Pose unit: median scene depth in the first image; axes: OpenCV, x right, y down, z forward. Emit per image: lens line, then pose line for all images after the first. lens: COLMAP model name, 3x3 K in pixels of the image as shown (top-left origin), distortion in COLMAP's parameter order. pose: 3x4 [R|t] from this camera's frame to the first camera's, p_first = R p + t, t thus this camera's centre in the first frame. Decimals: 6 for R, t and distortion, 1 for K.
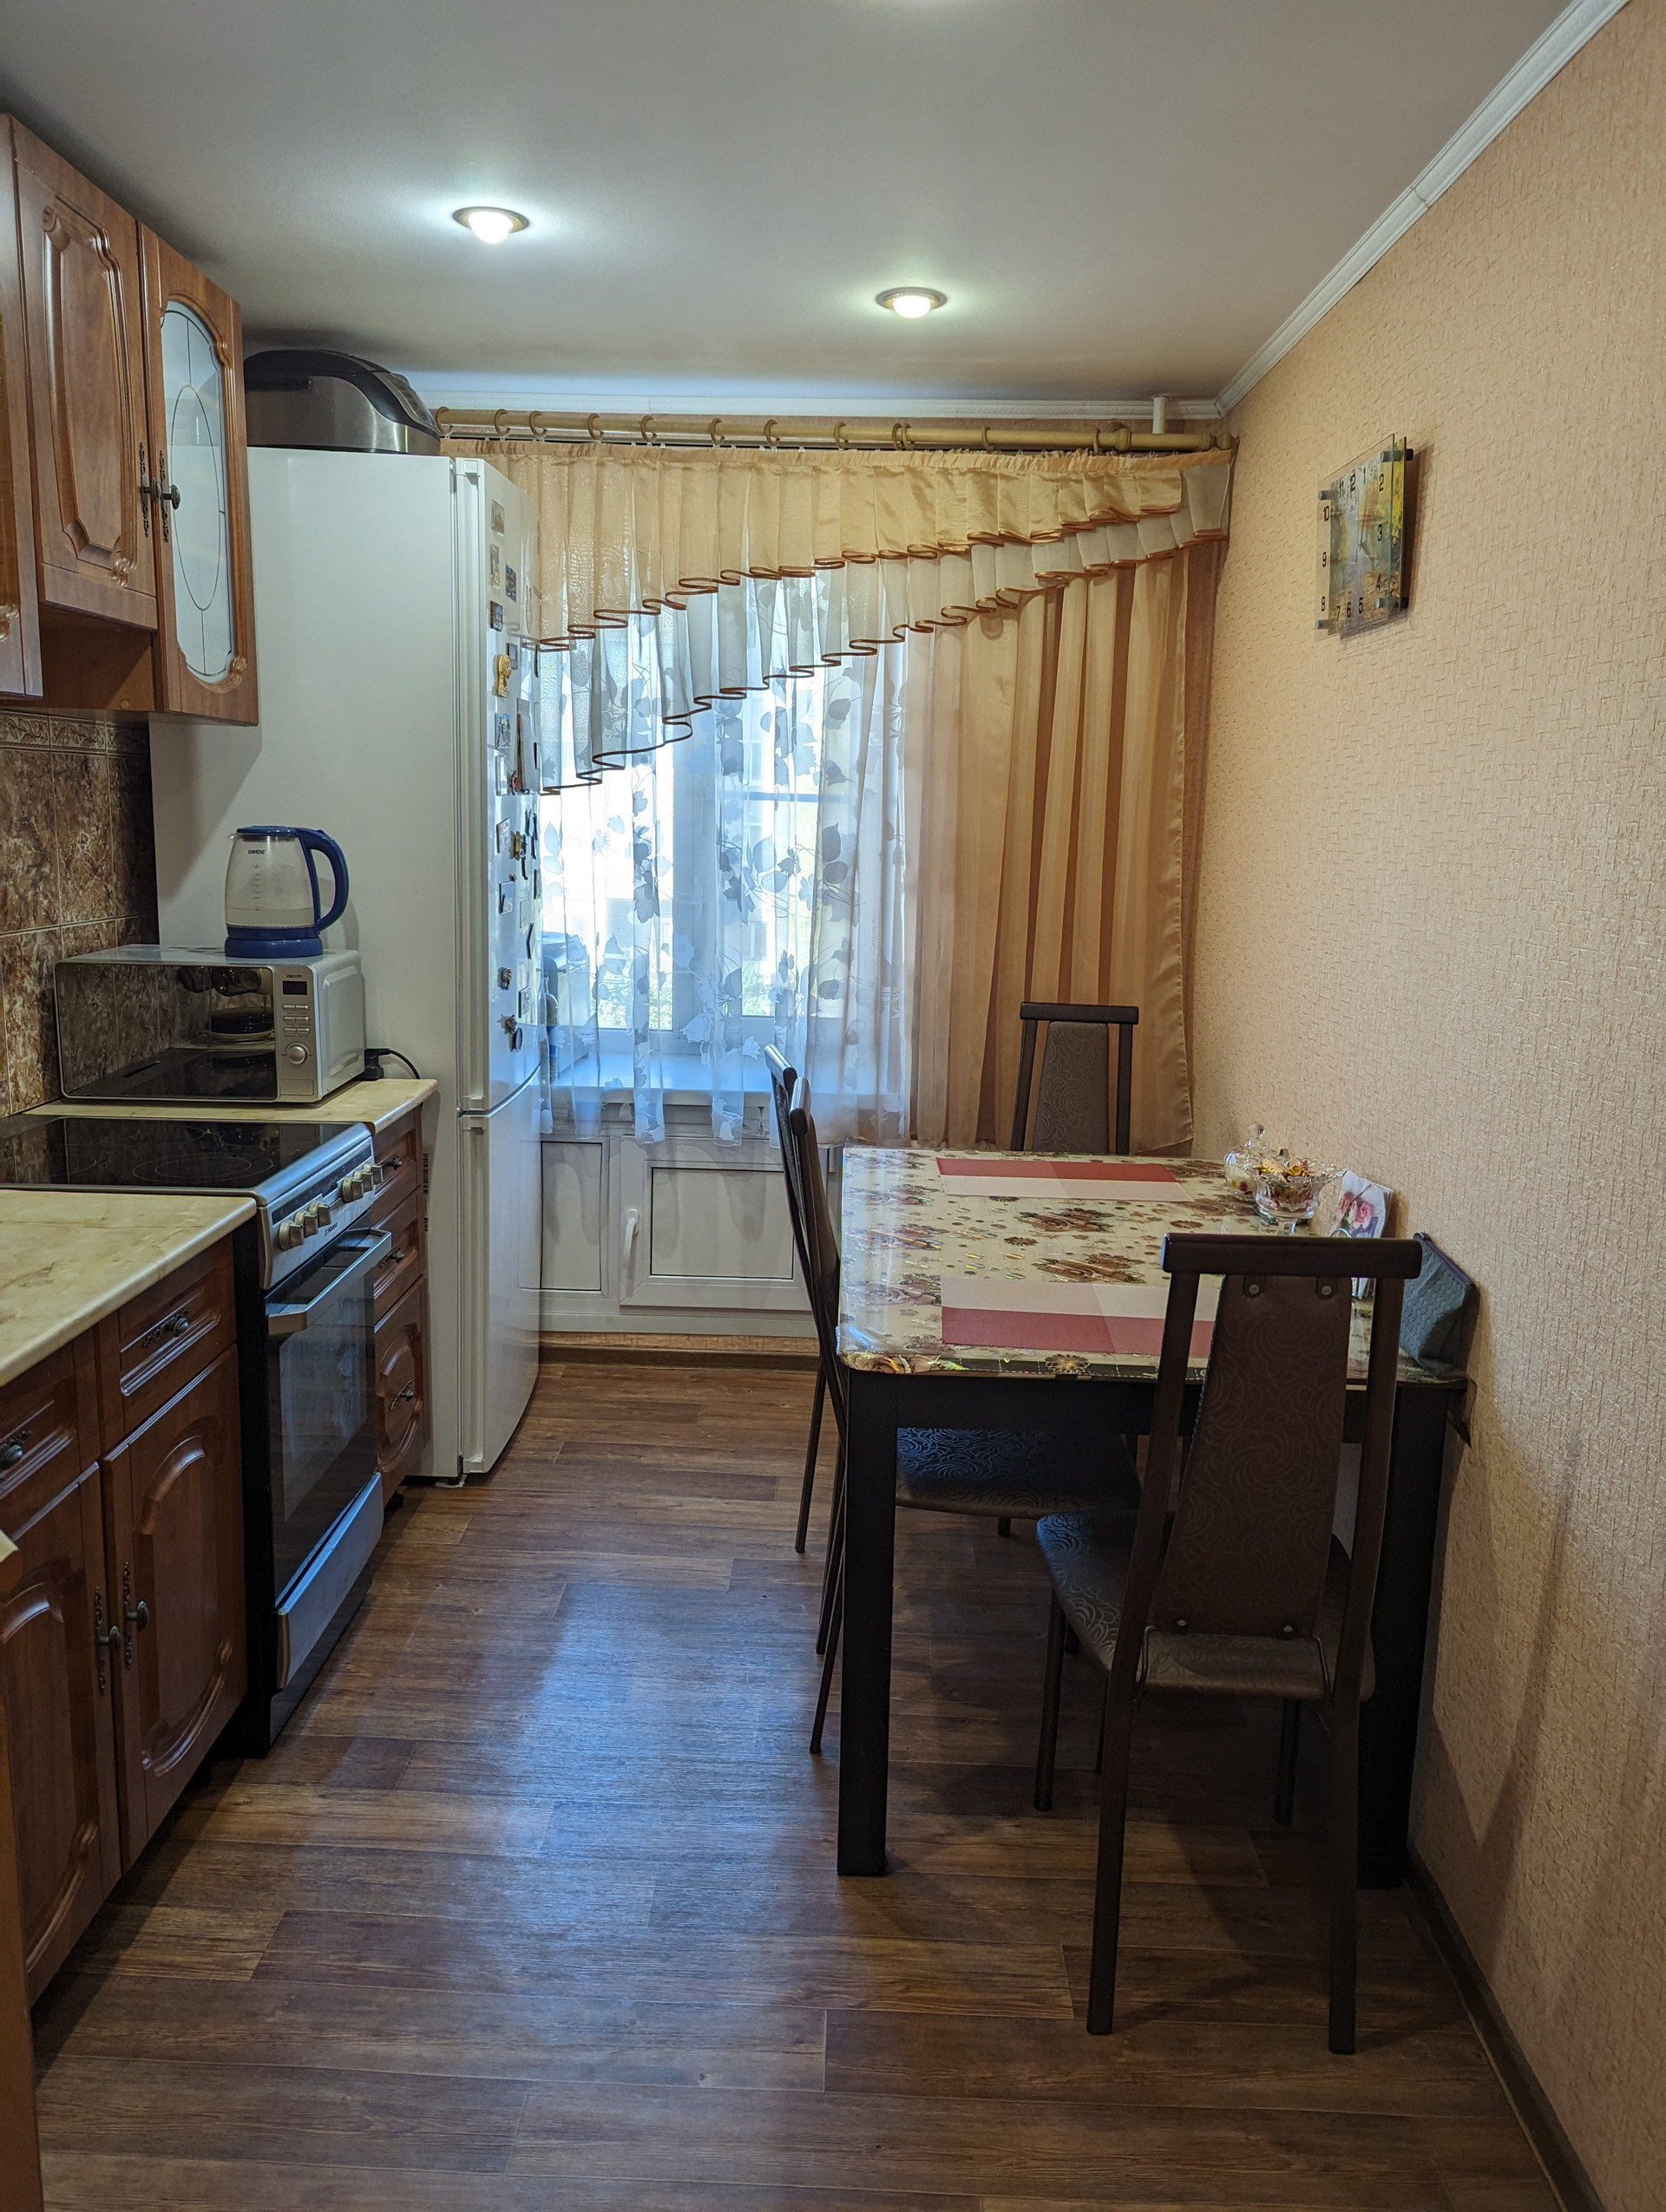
lens RADIAL K [[1558.0, 0, 838.6], [0, 1558.0, 1099.8], [0, 0, 1]] dist [0.057708, -0.052771]
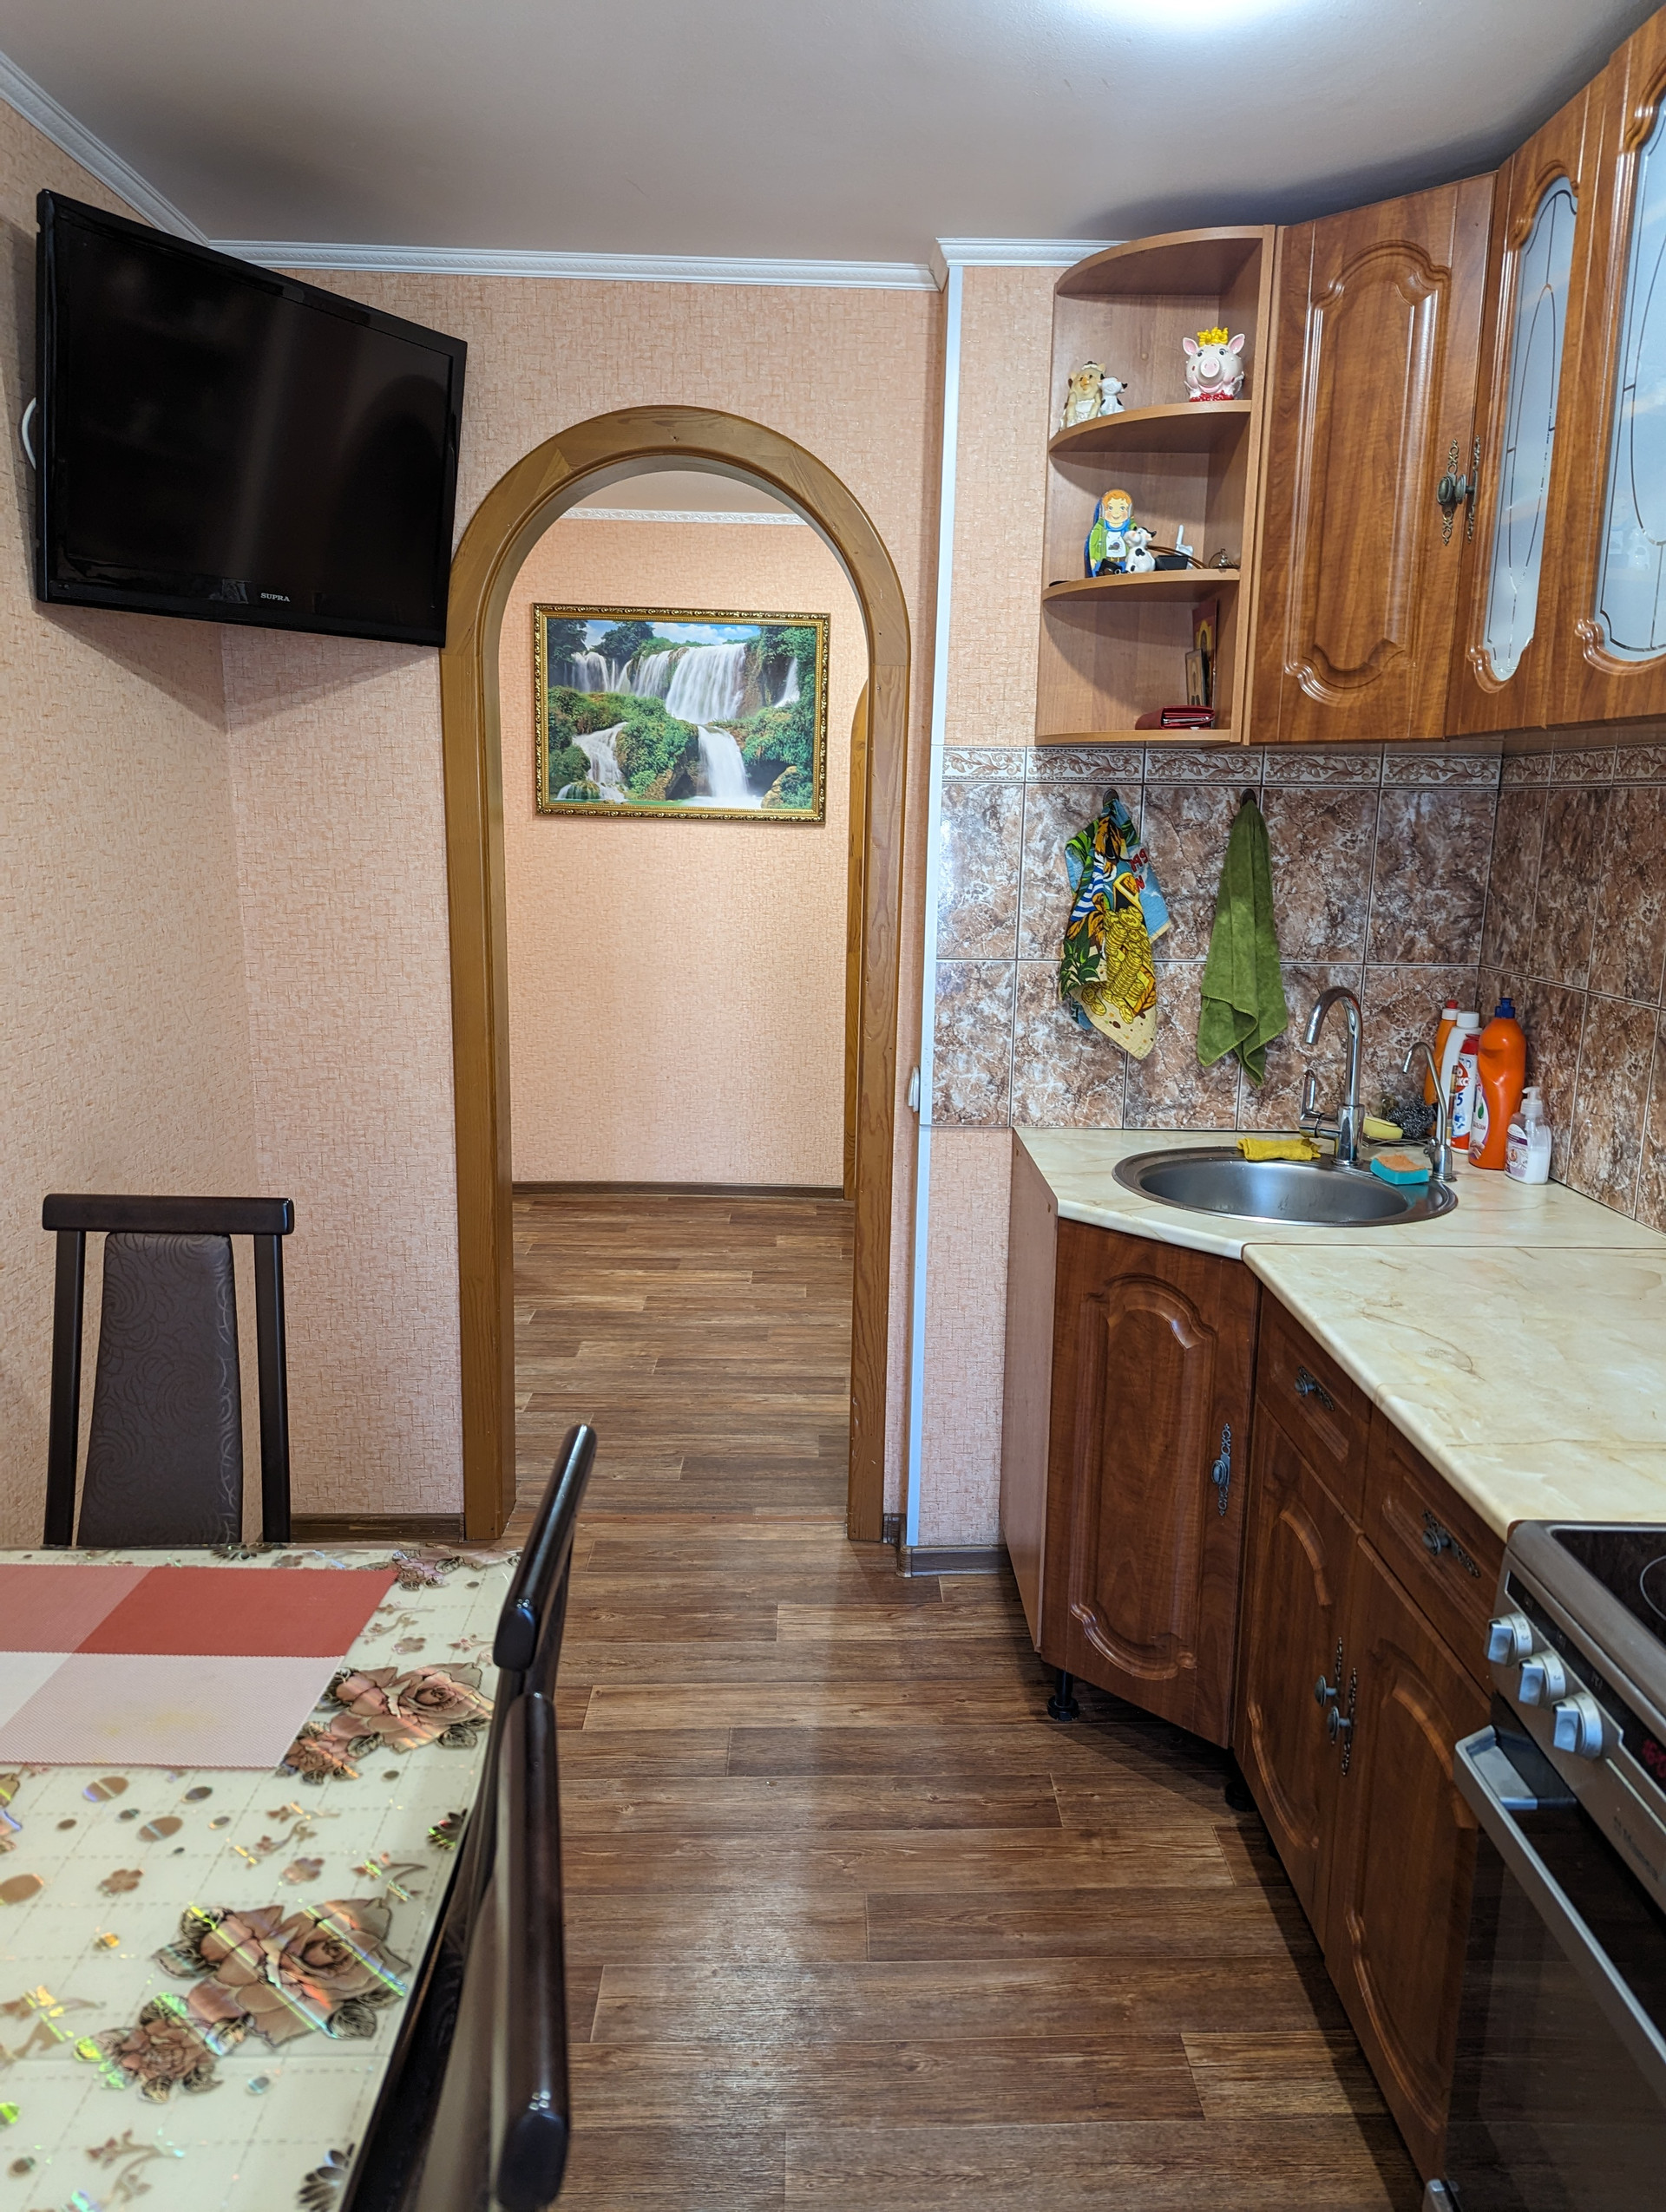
lens RADIAL K [[1550.5, 0, 841.3], [0, 1550.5, 1094.0], [0, 0, 1]] dist [0.061057, -0.062249]
pose [[-0.998438, -0.034360, -0.044052, -0.094094], [-0.048183, 0.928704, 0.367678, -0.315076], [0.028278, 0.369226, -0.928909, 1.598361]]
